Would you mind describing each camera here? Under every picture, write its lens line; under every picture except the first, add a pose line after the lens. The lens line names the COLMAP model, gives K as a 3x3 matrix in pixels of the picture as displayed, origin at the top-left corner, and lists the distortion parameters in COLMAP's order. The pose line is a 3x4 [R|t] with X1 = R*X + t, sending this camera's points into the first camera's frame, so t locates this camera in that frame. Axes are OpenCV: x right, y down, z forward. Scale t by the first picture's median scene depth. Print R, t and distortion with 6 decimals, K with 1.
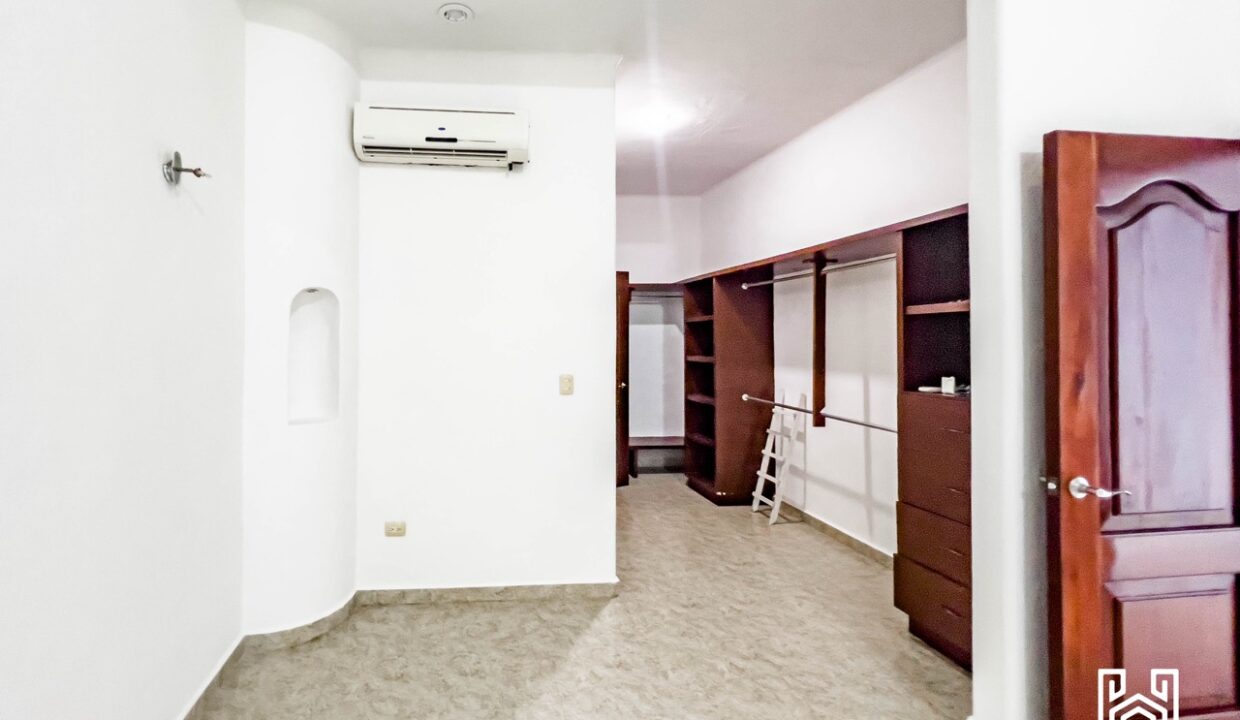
lens RADIAL K [[495.1, 0, 619.9], [0, 495.1, 352.8], [0, 0, 1]] dist [0.001373, 0.000094]
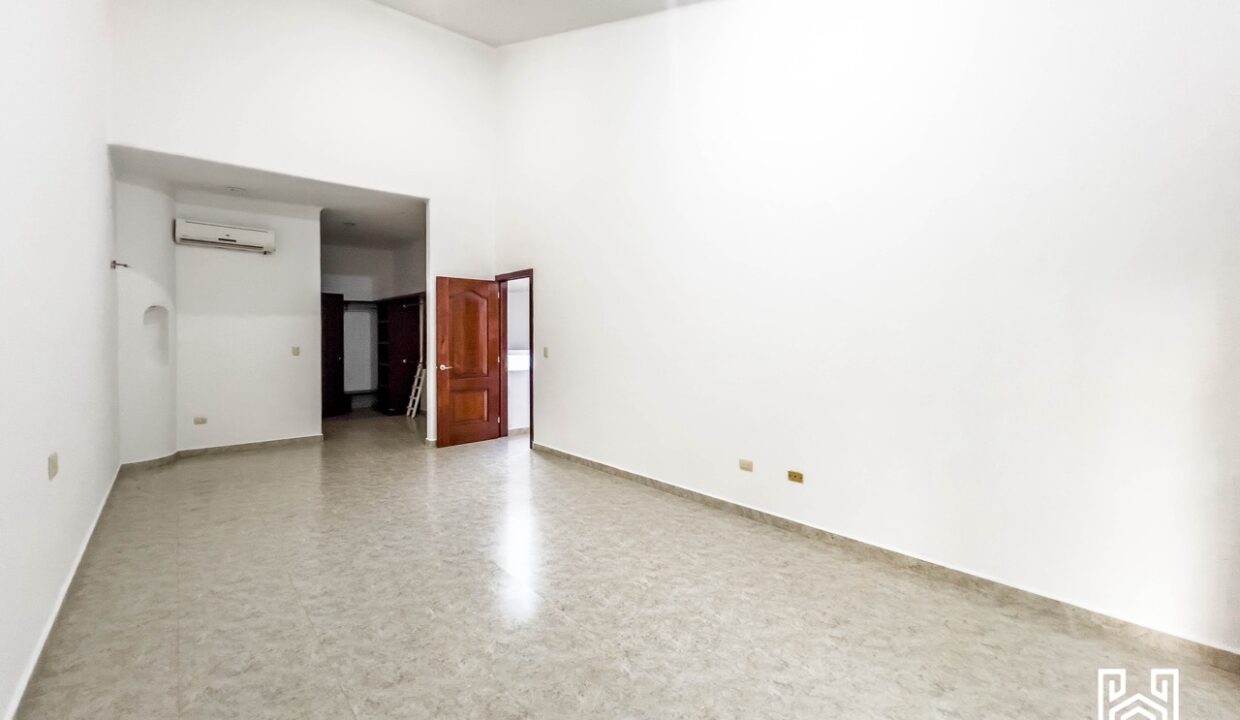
lens RADIAL K [[495.1, 0, 619.9], [0, 495.1, 352.8], [0, 0, 1]] dist [0.001373, 0.000094]
pose [[0.910322, -0.009754, 0.413787, 0.302768], [0.008682, 0.999952, 0.004471, 0.076184], [-0.413811, -0.000478, 0.910363, -1.667914]]
